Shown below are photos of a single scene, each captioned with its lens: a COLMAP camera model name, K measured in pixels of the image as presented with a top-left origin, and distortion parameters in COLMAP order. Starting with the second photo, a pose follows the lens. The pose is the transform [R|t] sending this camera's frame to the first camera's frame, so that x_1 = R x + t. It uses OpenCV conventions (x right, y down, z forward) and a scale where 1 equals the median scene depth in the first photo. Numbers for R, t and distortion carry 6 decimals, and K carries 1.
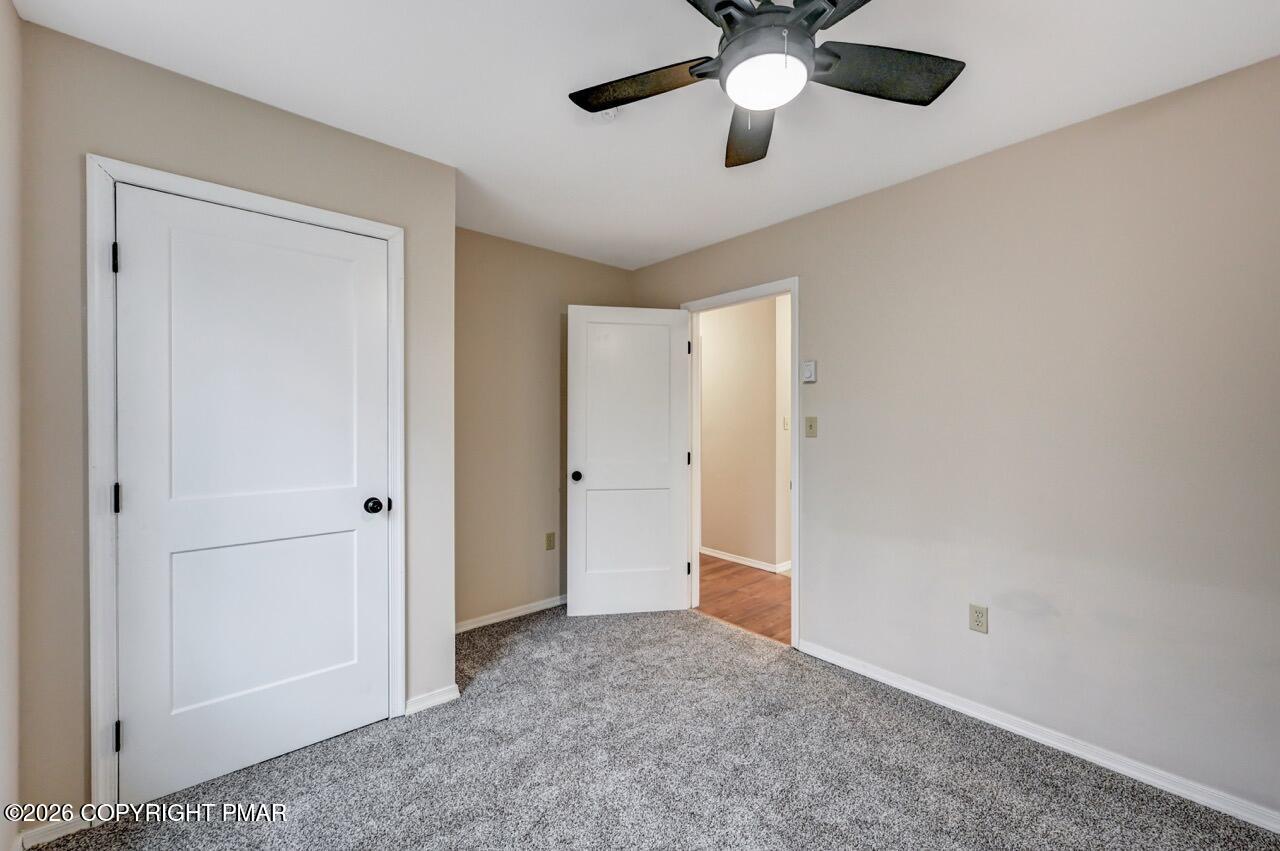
lens RADIAL K [[501.2, 0, 649.7], [0, 501.2, 425.3], [0, 0, 1]] dist [-0.001222, -0.000034]
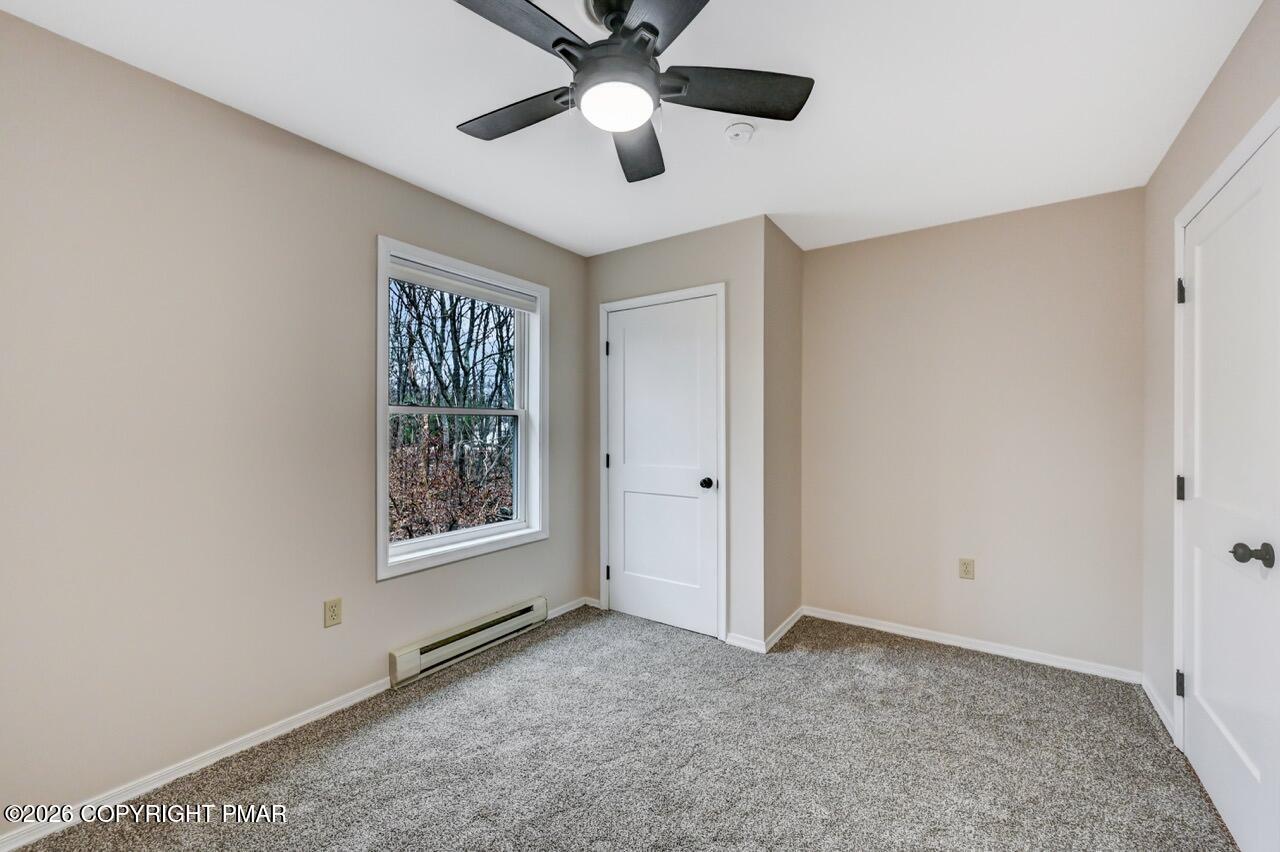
lens RADIAL K [[501.2, 0, 649.7], [0, 501.2, 425.8], [0, 0, 1]] dist [-0.001222, -0.000034]
pose [[0.255273, -0.007220, -0.966842, 0.775378], [-0.003243, 0.999960, -0.008323, 0.009610], [0.966864, 0.005260, 0.255239, 0.466931]]
